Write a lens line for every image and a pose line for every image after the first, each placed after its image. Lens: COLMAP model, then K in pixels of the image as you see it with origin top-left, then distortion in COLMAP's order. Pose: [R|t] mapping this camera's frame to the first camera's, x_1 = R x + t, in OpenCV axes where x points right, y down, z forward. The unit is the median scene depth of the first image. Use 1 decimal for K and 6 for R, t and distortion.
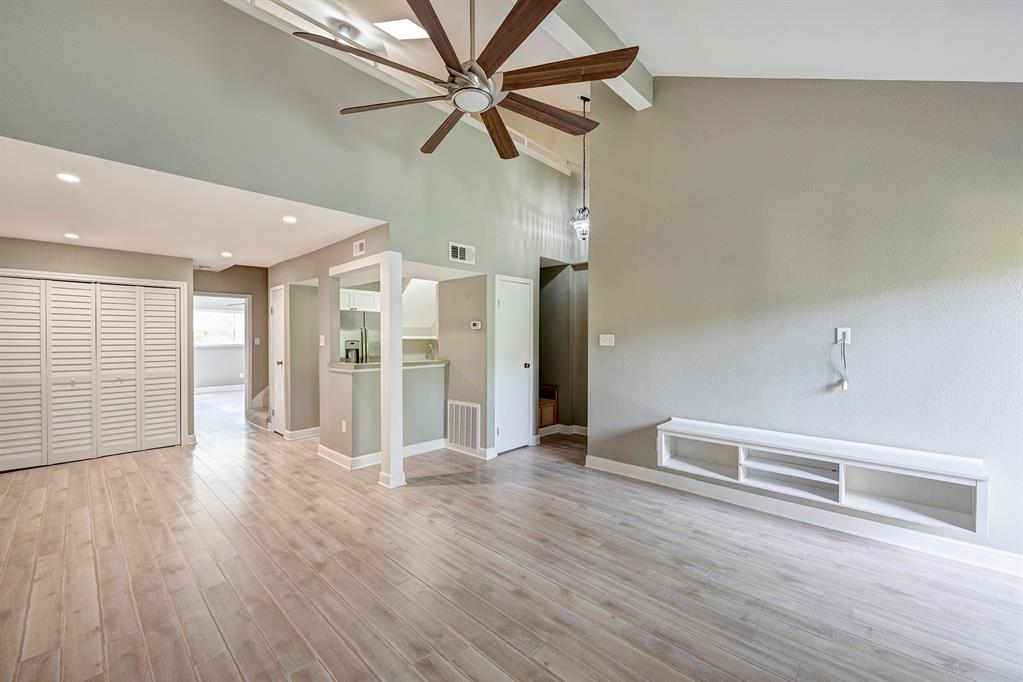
lens RADIAL K [[409.4, 0, 510.3], [0, 409.4, 340.8], [0, 0, 1]] dist [-0.002171, 0.000507]
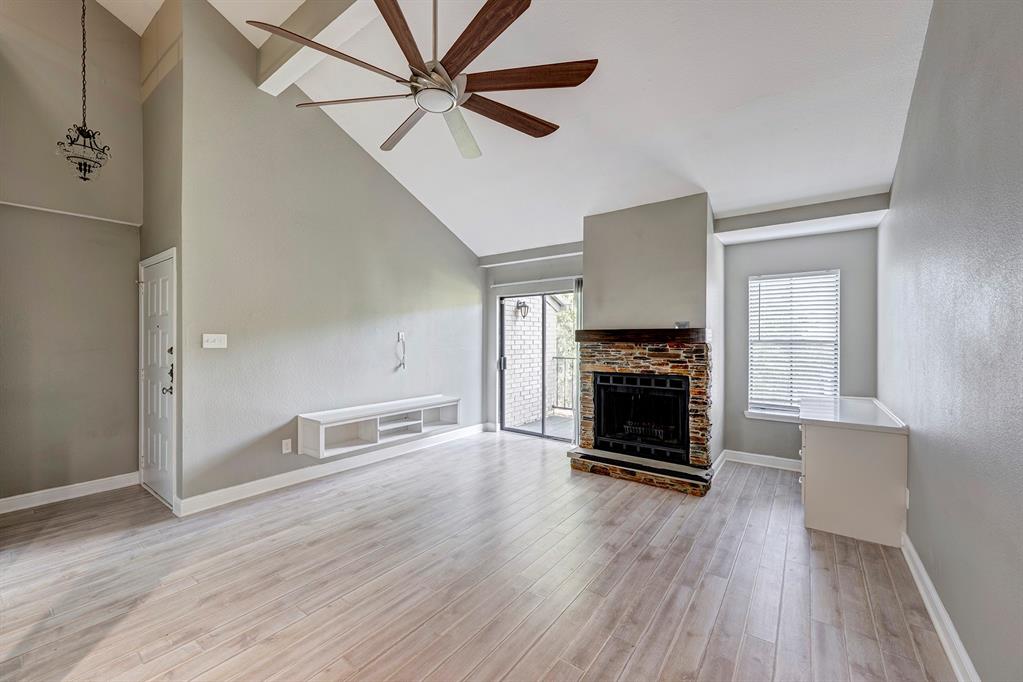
lens RADIAL K [[409.4, 0, 509.3], [0, 409.4, 341.6], [0, 0, 1]] dist [-0.002171, 0.000507]
pose [[-0.121183, -0.007691, 0.992600, -0.759774], [0.006184, 0.999945, 0.008503, -0.004264], [-0.992611, 0.007168, -0.121128, 0.650019]]
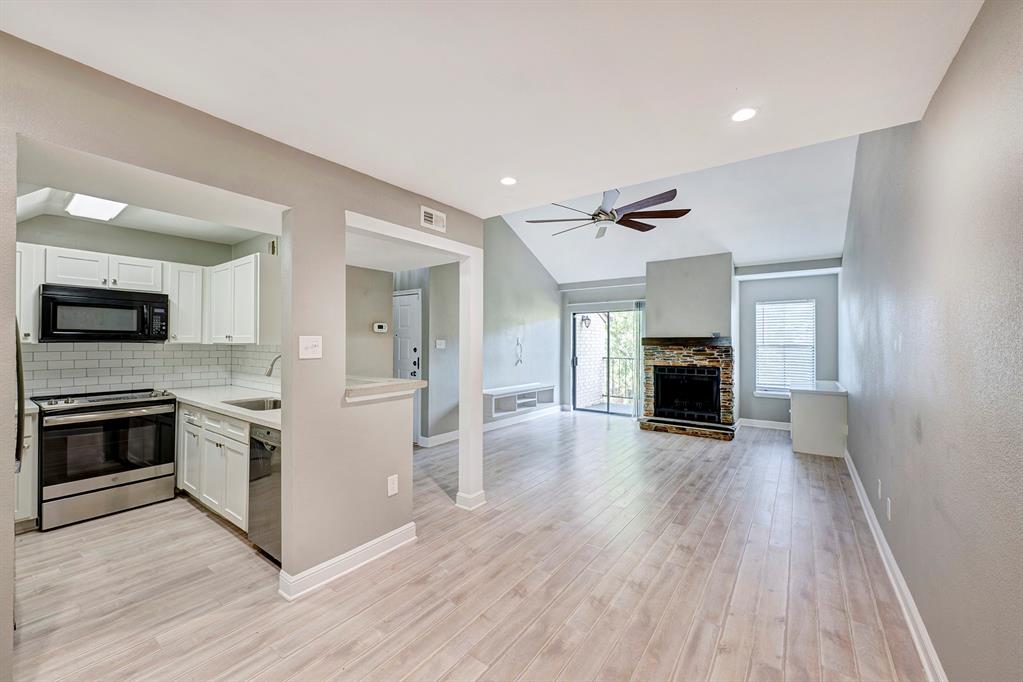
lens RADIAL K [[391.2, 0, 521.1], [0, 391.2, 342.6], [0, 0, 1]] dist [0.002668, 0.000252]
pose [[-0.132704, 0.000988, 0.991155, -1.287652], [0.003840, 0.999993, -0.000482, -0.006745], [-0.991148, 0.003742, -0.132707, 1.117177]]
